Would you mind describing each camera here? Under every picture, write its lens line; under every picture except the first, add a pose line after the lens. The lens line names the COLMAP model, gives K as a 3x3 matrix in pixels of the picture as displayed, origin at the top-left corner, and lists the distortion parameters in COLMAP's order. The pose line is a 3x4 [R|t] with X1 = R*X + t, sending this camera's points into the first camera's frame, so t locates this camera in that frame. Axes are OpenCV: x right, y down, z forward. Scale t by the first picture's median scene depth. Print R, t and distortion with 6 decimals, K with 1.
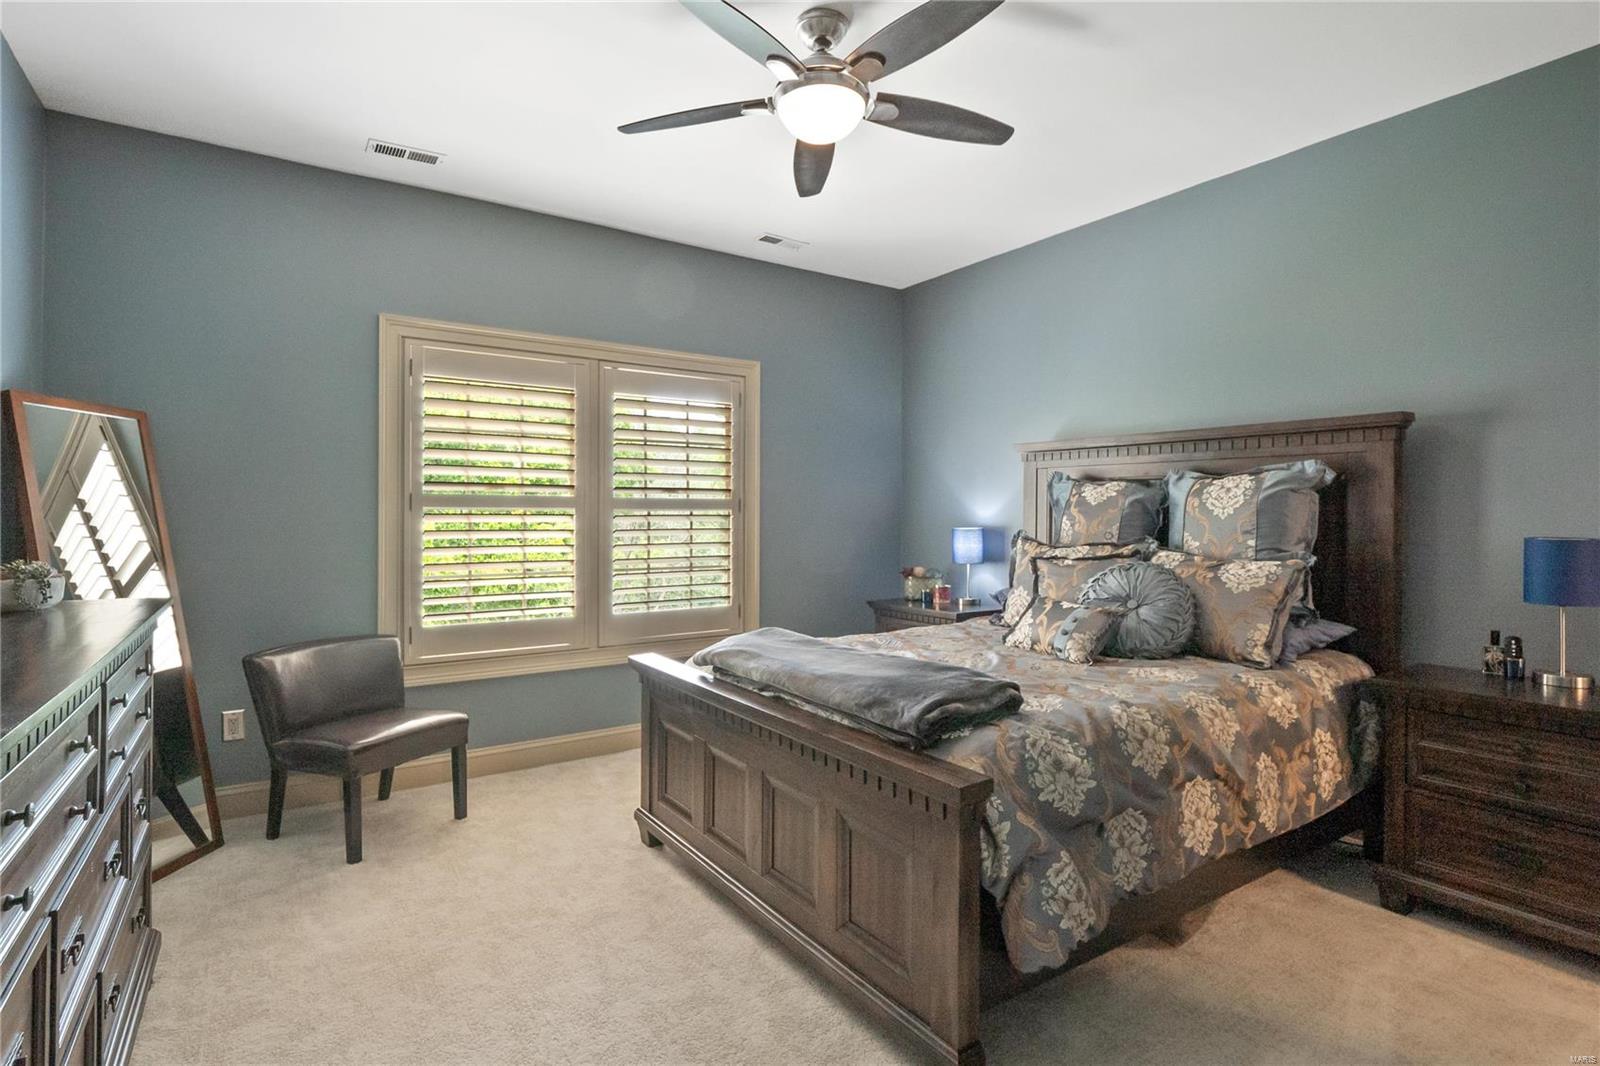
lens RADIAL K [[781.1, 0, 796.3], [0, 781.1, 527.0], [0, 0, 1]] dist [0.002083, -0.008448]
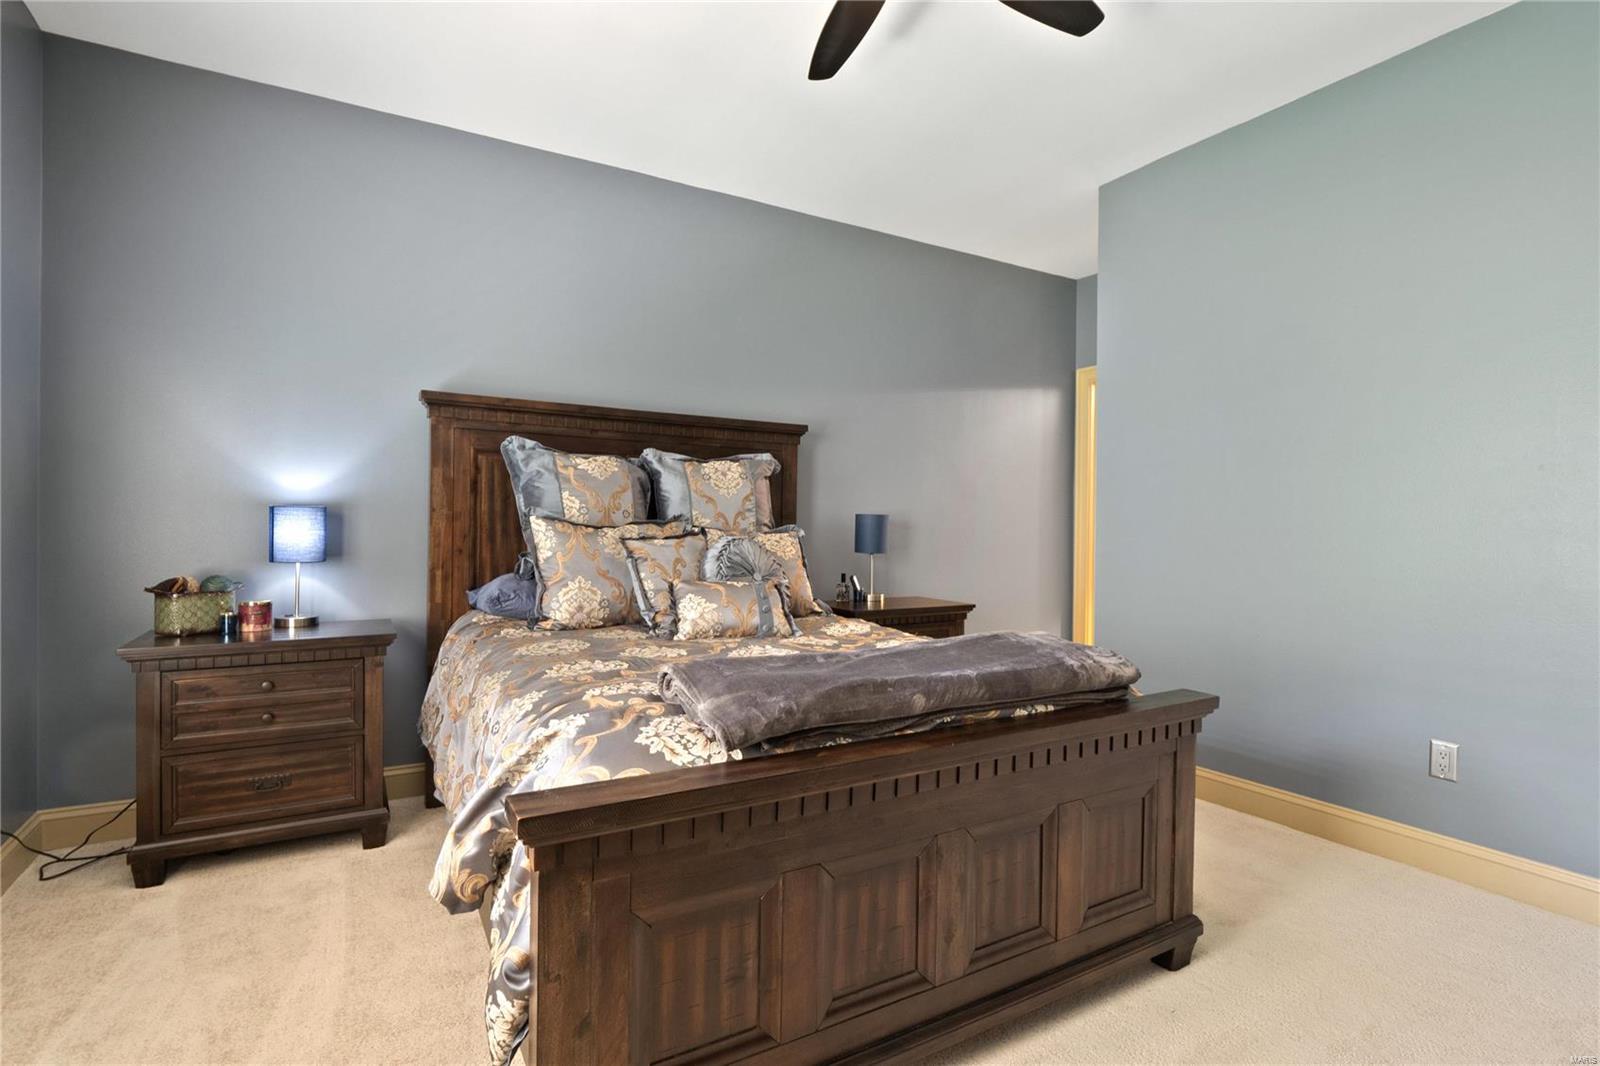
lens RADIAL K [[781.1, 0, 796.3], [0, 781.1, 527.0], [0, 0, 1]] dist [0.002083, -0.008448]
pose [[0.058371, -0.009437, 0.998250, -0.610089], [0.002453, 0.999954, 0.009310, 0.022024], [-0.998292, 0.001905, 0.058391, 0.877626]]
